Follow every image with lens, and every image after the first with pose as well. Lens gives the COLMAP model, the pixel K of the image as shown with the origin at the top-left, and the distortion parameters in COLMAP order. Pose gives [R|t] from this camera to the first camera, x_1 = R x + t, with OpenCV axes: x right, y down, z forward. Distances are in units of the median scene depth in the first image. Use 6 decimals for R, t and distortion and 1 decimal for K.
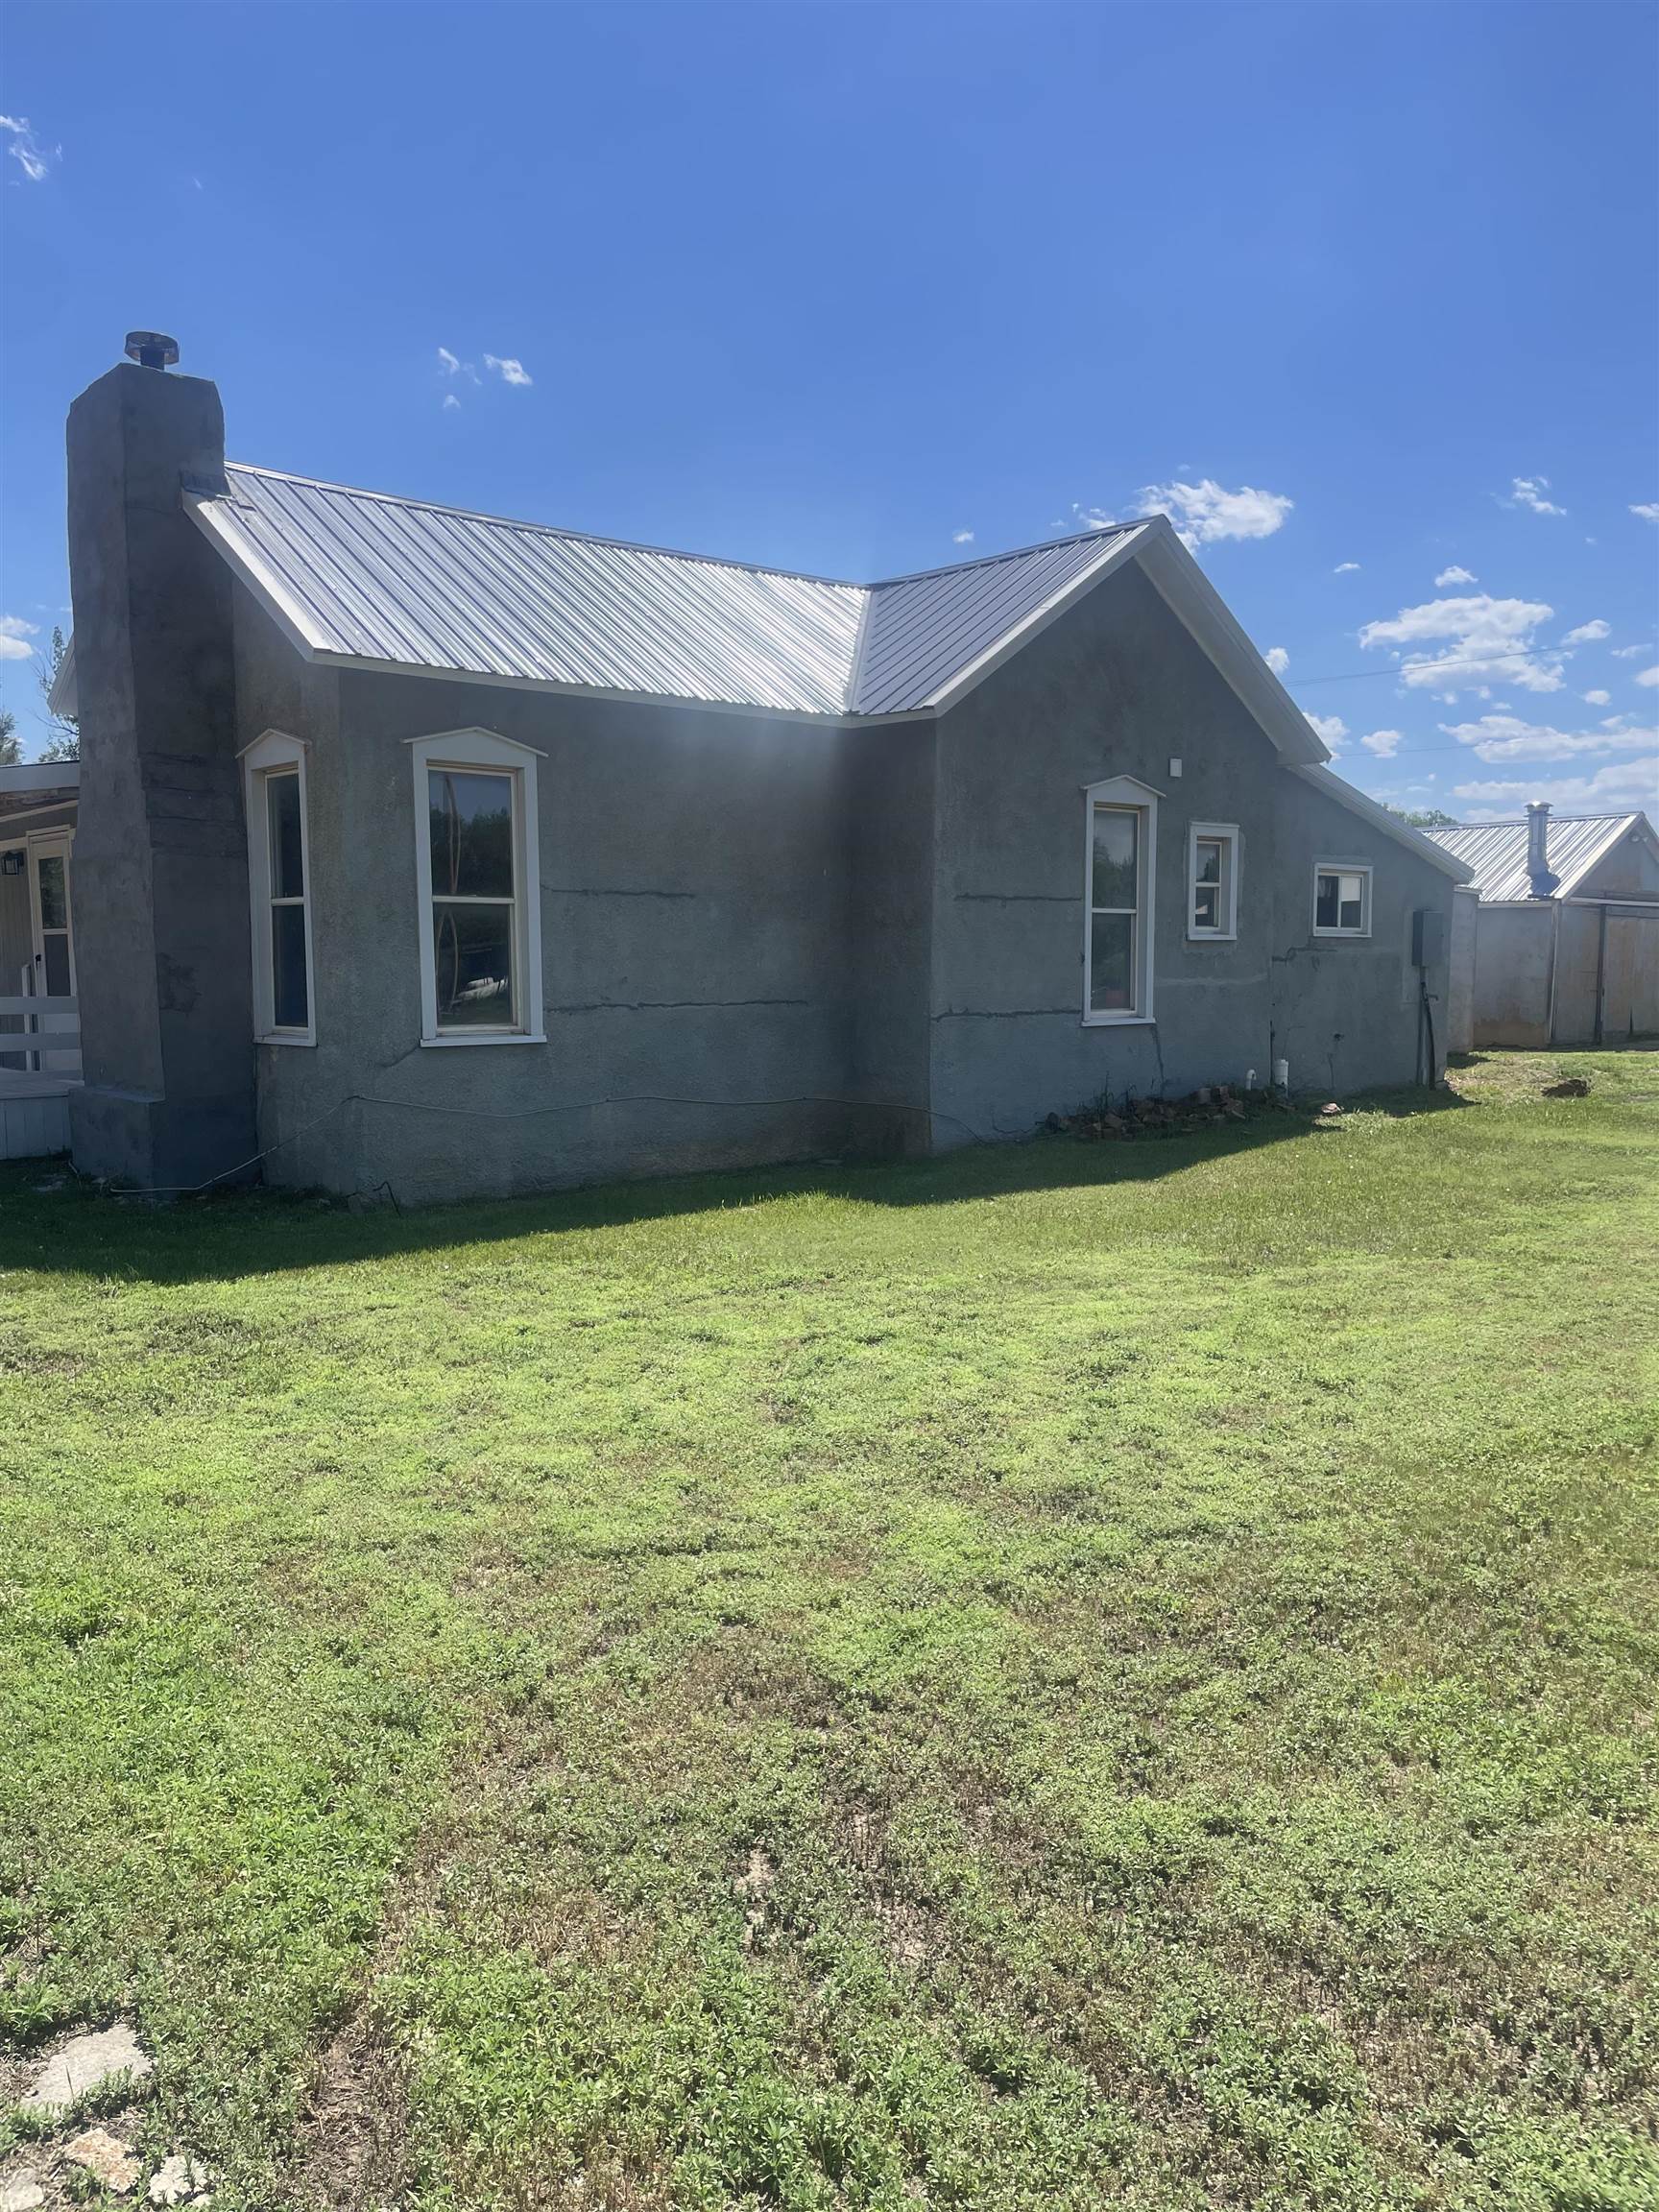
lens RADIAL K [[1659.5, 0, 836.1], [0, 1659.5, 1124.2], [0, 0, 1]] dist [0.086172, -0.114547]
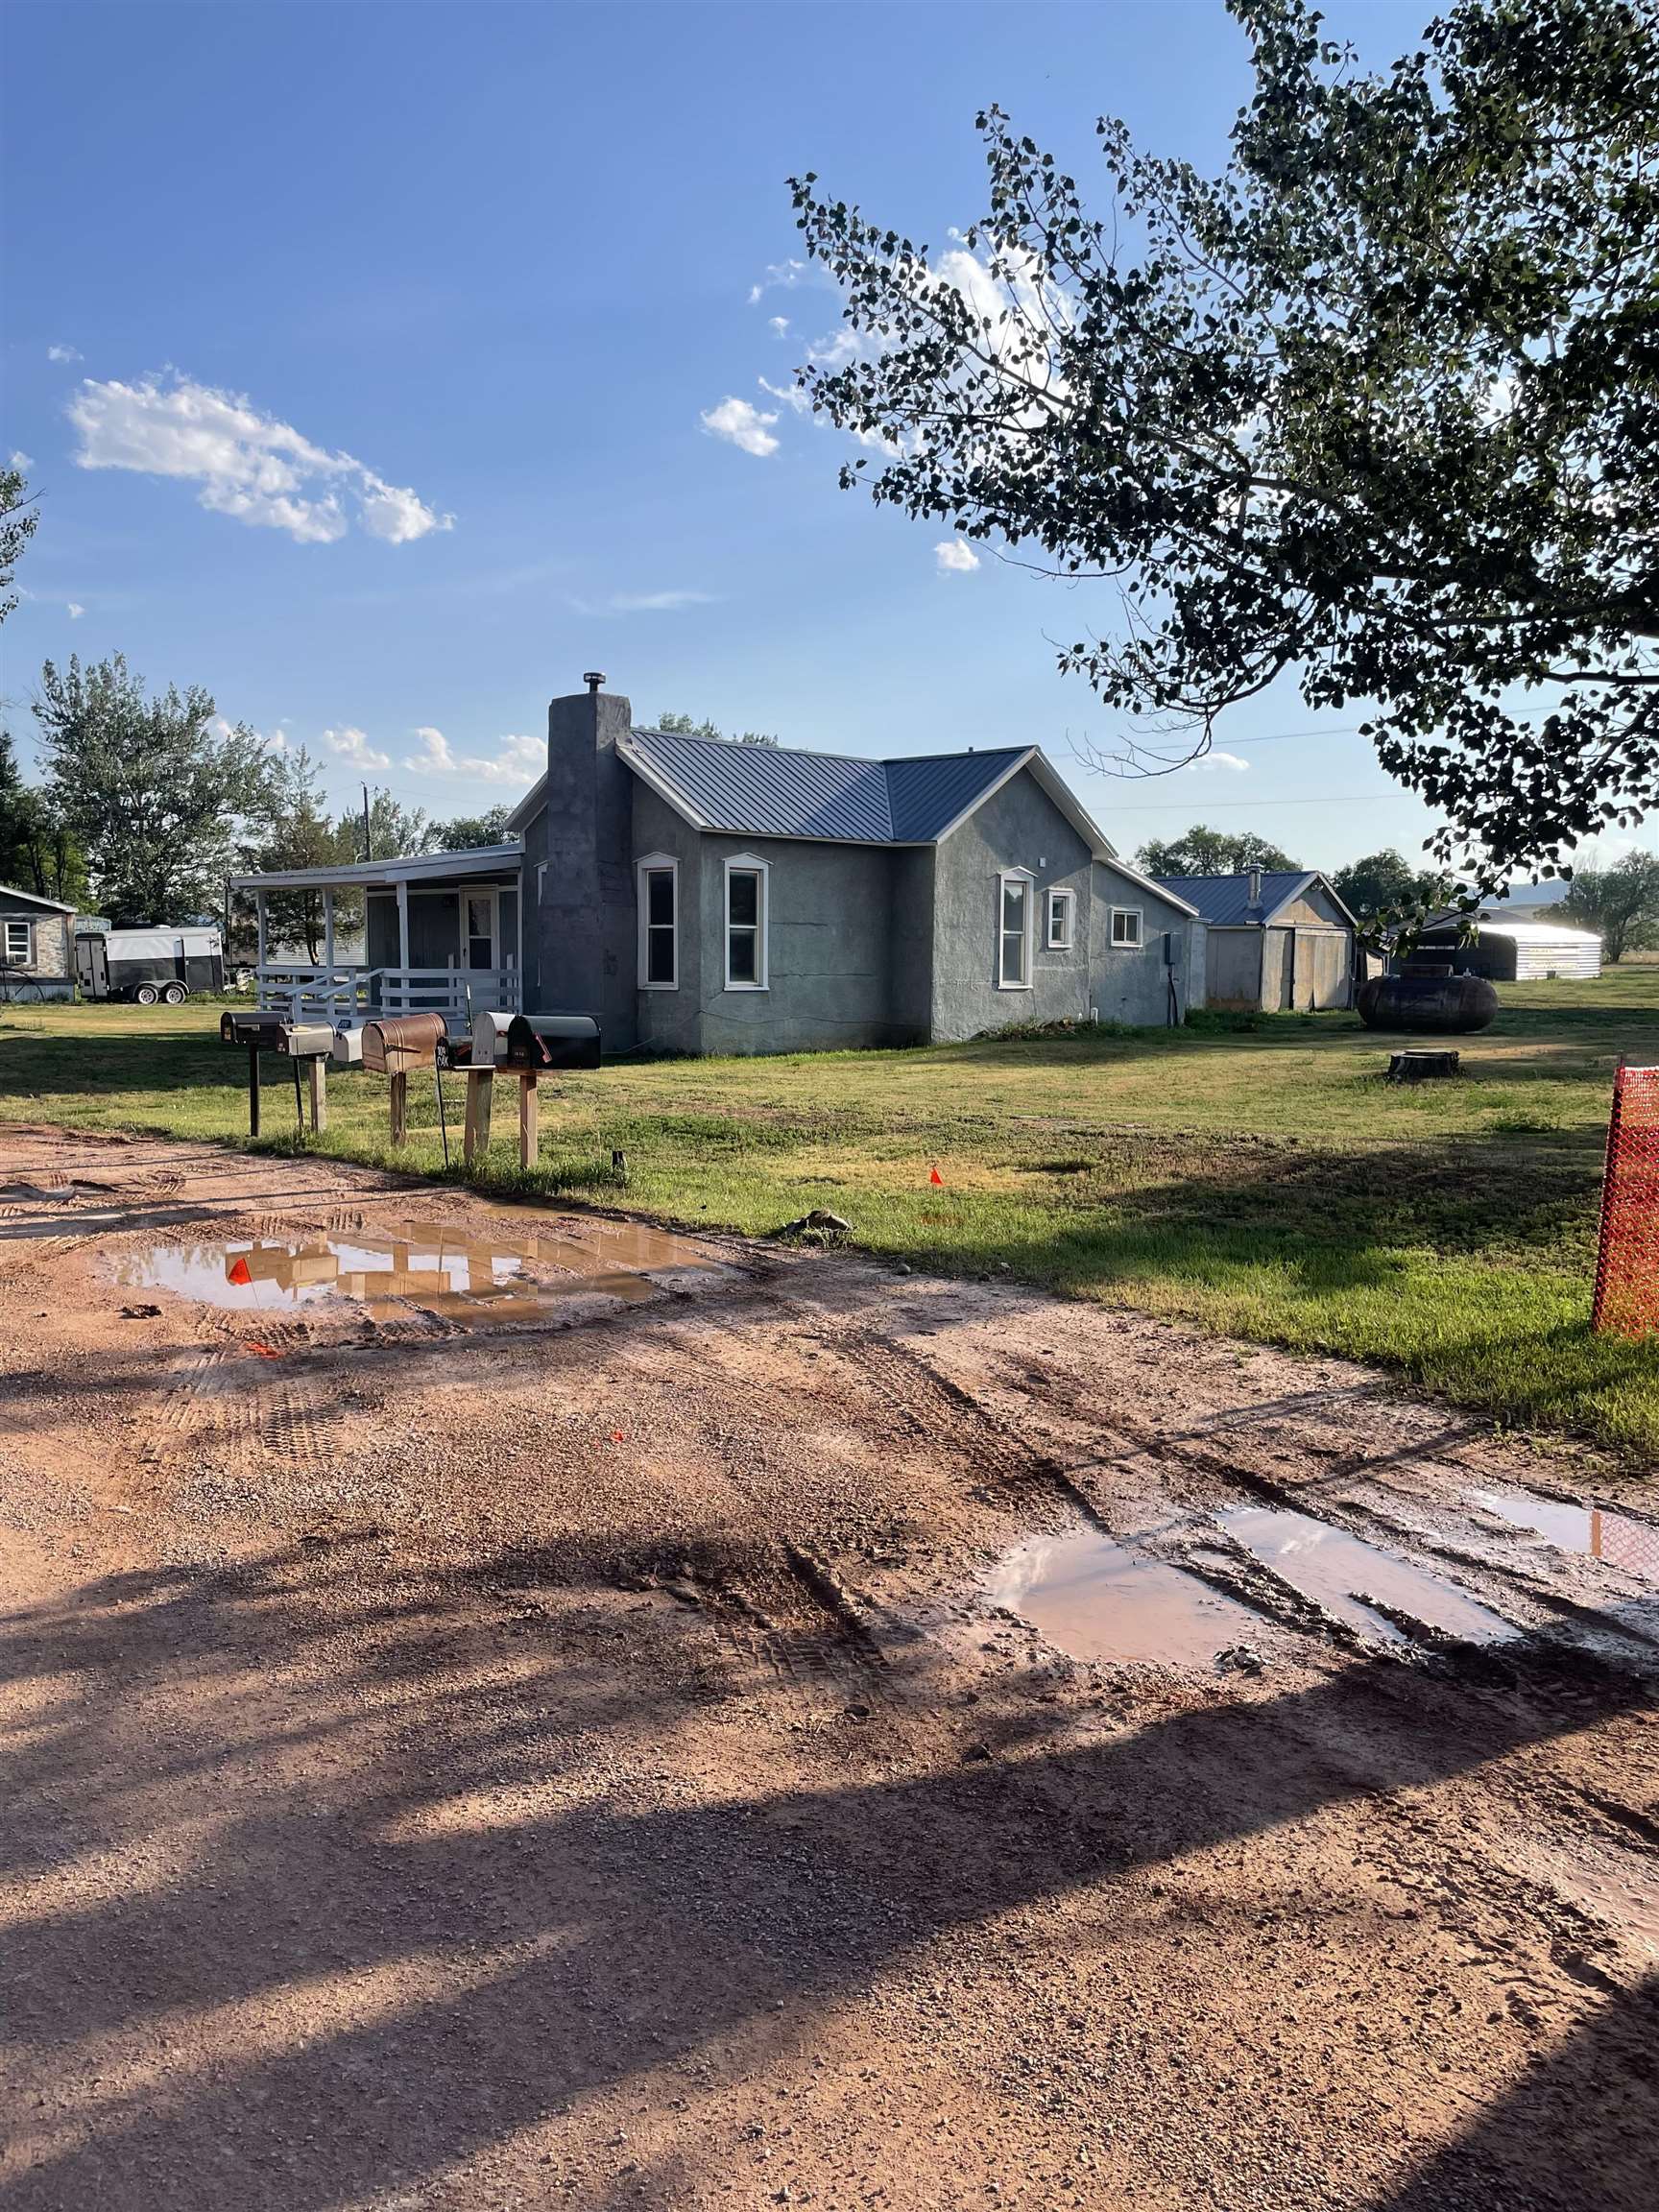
lens RADIAL K [[1675.3, 0, 829.5], [0, 1675.3, 1106.0], [0, 0, 1]] dist [0.094654, -0.137849]
pose [[0.995895, 0.004028, 0.090430, -0.523096], [-0.002925, 0.999920, -0.012326, 0.235493], [-0.090473, 0.012011, 0.995827, -2.208525]]
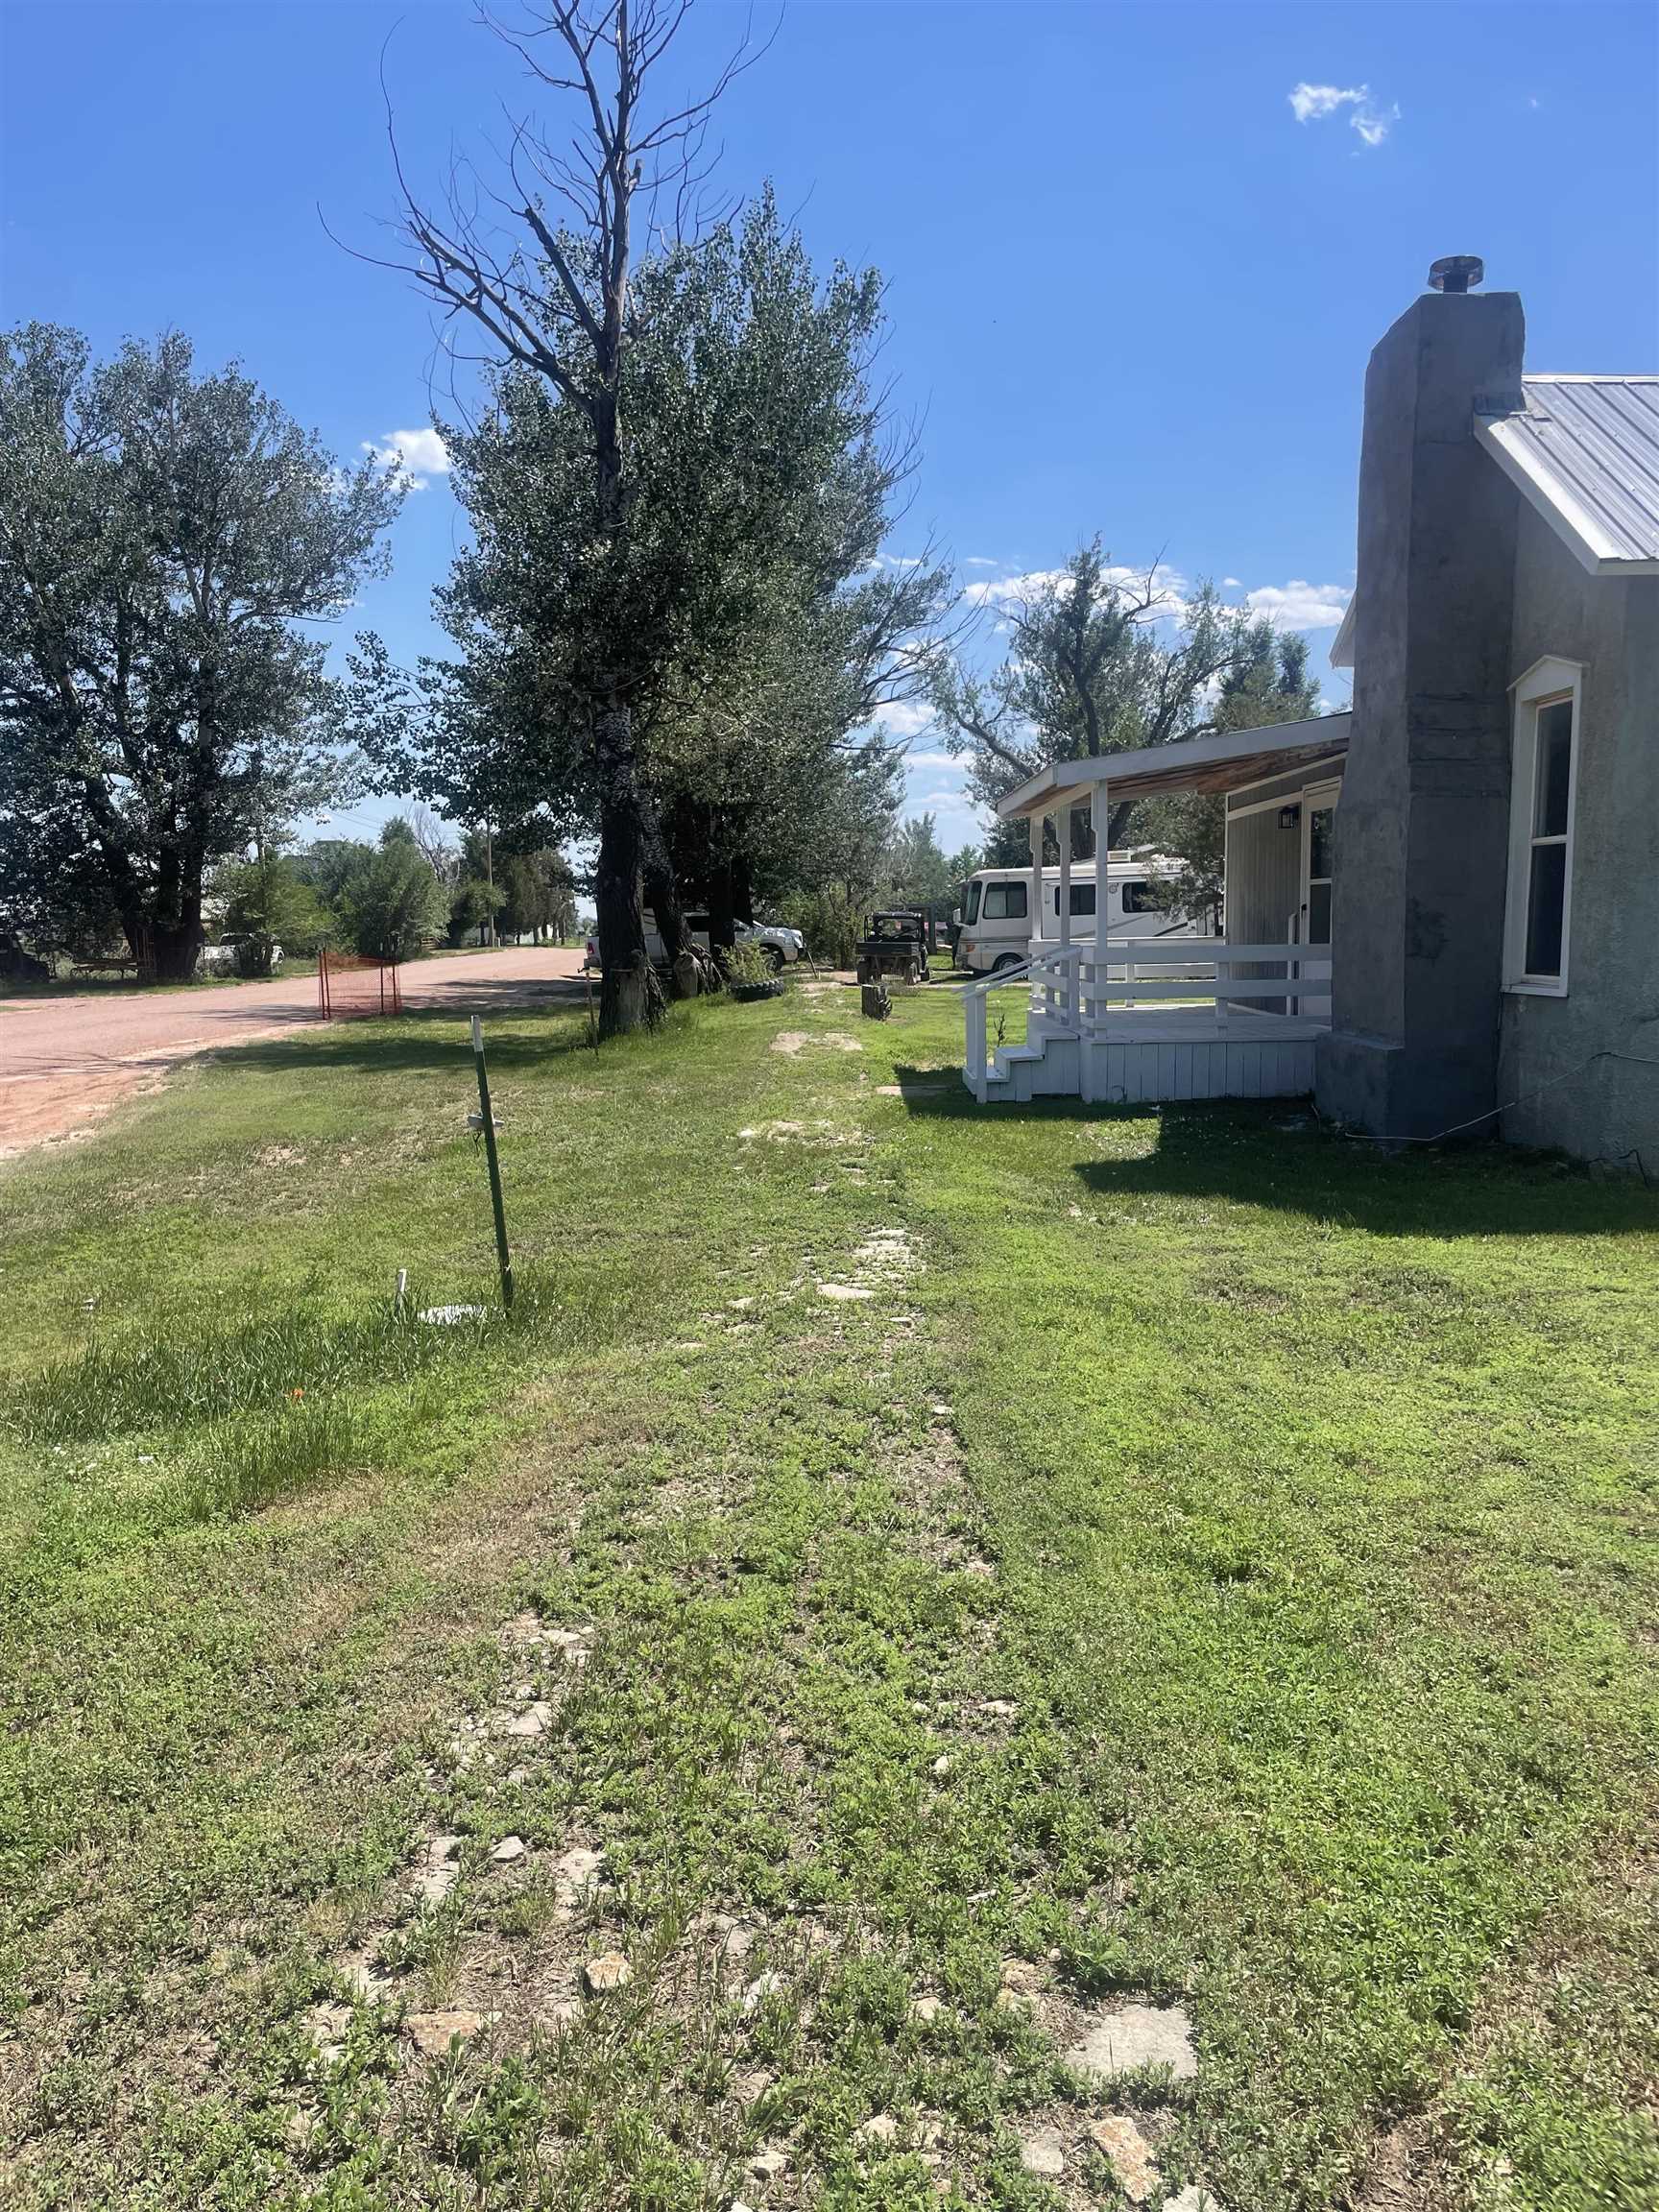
lens RADIAL K [[1659.5, 0, 836.1], [0, 1659.5, 1124.2], [0, 0, 1]] dist [0.086172, -0.114547]
pose [[0.746603, 0.074626, -0.661071, 0.010291], [-0.055283, 0.997211, 0.050136, -0.001311], [0.662969, -0.000886, 0.748647, 0.065011]]
